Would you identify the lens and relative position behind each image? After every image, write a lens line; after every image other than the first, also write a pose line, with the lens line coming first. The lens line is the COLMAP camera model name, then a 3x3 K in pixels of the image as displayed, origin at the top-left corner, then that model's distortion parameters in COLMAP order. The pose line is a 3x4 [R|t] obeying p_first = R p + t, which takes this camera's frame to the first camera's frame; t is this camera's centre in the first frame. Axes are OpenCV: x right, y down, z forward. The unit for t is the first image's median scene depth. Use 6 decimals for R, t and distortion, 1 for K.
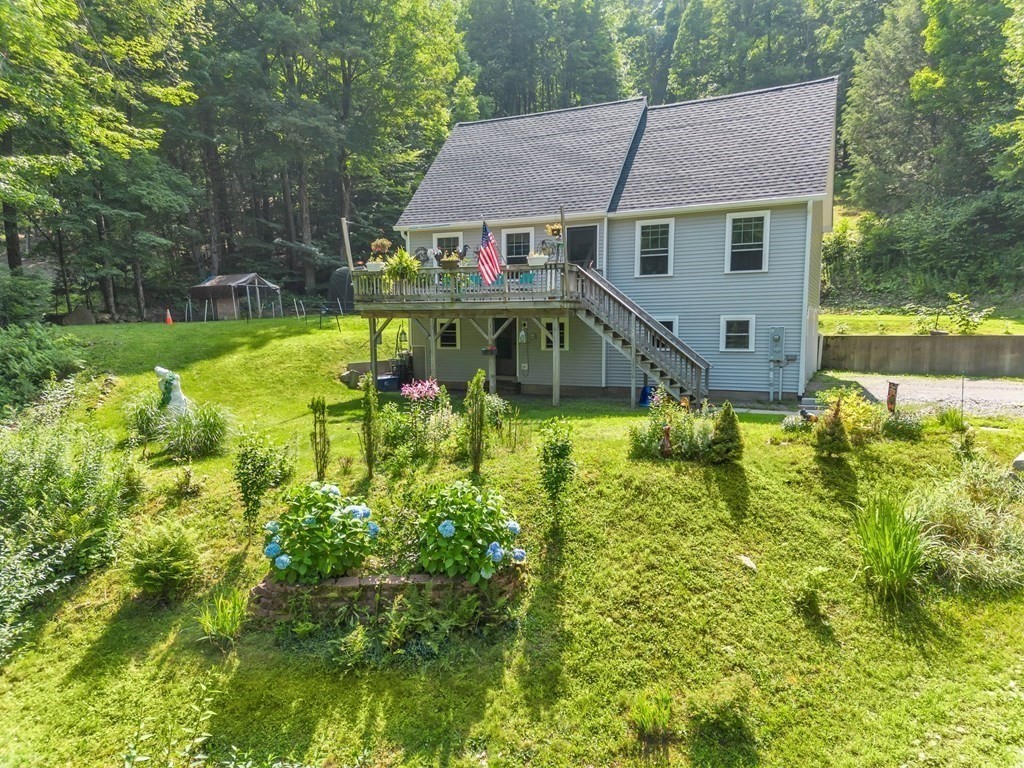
lens RADIAL K [[710.0, 0, 507.1], [0, 710.0, 391.5], [0, 0, 1]] dist [0.104258, -0.012923]
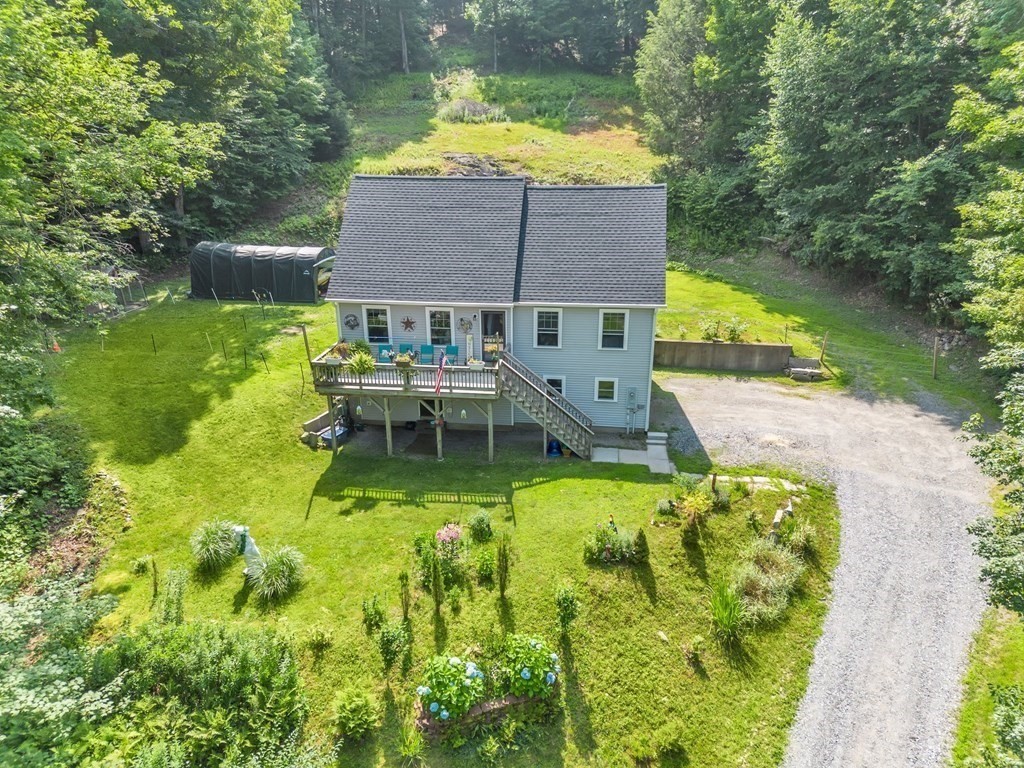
lens RADIAL K [[710.0, 0, 511.4], [0, 710.0, 380.8], [0, 0, 1]] dist [0.104258, -0.012923]
pose [[0.953897, -0.091343, 0.285896, -0.480023], [0.027555, 0.975193, 0.219634, -0.773340], [-0.298866, -0.201630, 0.932751, -0.457835]]
